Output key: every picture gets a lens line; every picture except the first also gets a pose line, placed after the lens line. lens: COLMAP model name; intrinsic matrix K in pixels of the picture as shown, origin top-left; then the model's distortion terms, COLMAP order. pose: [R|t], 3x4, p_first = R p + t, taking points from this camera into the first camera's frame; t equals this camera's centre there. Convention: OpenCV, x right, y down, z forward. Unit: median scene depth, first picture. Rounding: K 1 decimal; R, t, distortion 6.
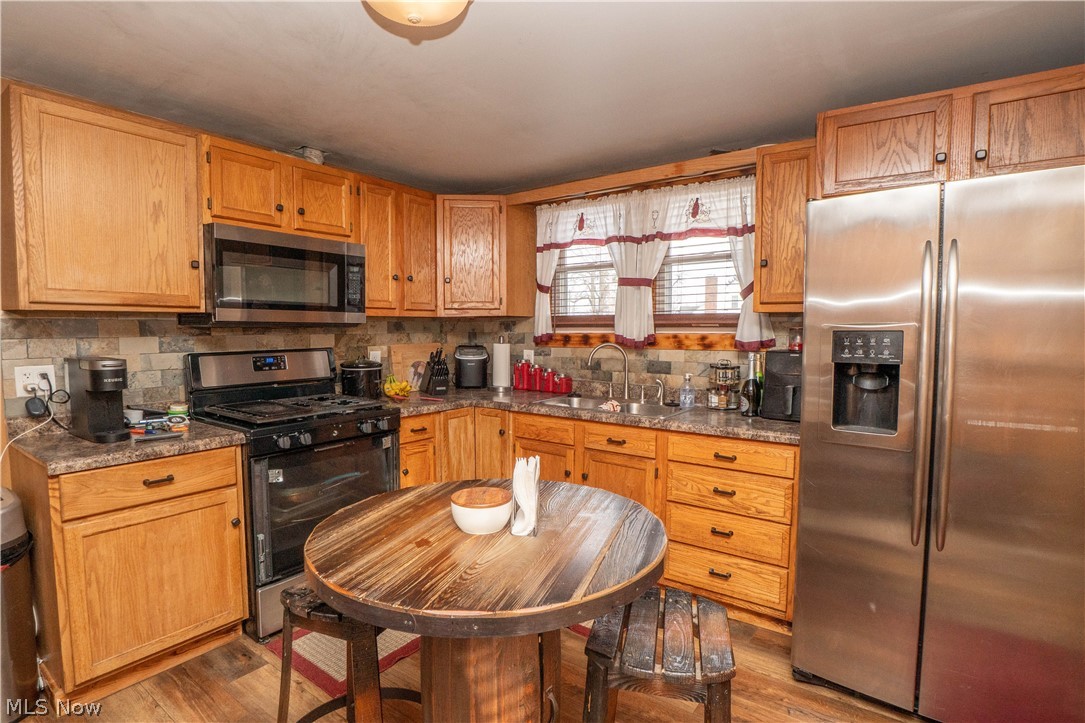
lens RADIAL K [[536.4, 0, 537.1], [0, 536.4, 364.8], [0, 0, 1]] dist [-0.032392, 0.004012]
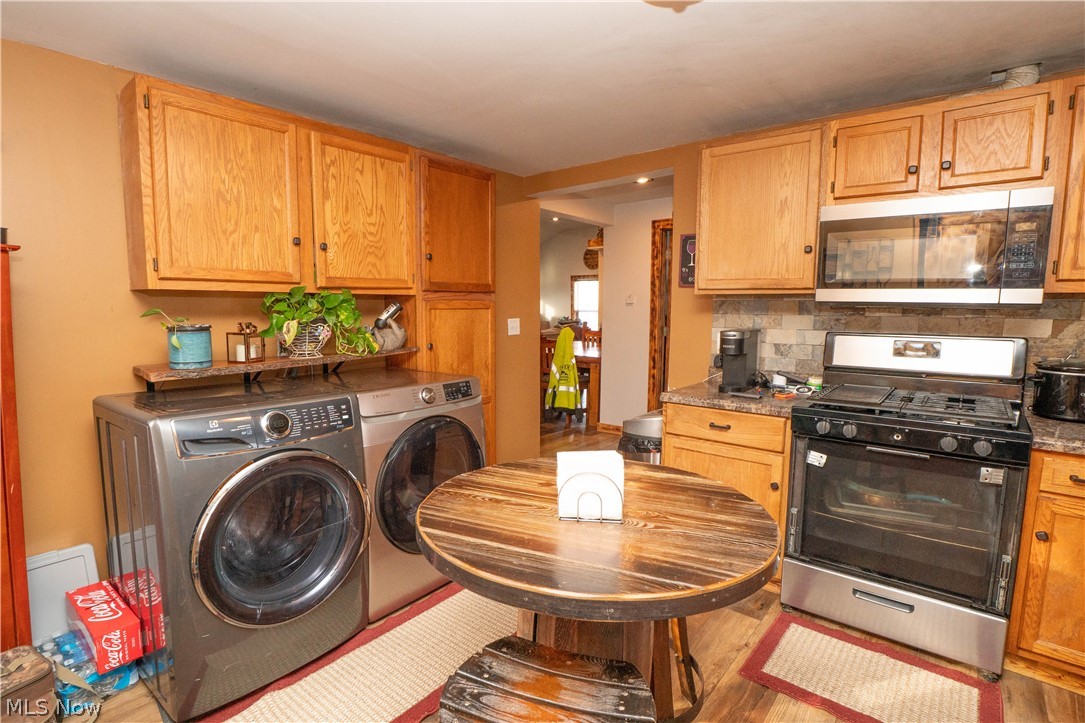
lens RADIAL K [[536.4, 0, 536.5], [0, 536.4, 365.3], [0, 0, 1]] dist [-0.032392, 0.004012]
pose [[-0.063586, 0.110057, -0.991889, 0.908734], [-0.071188, 0.990868, 0.114508, -0.070000], [0.995434, 0.077892, -0.055171, 0.954745]]
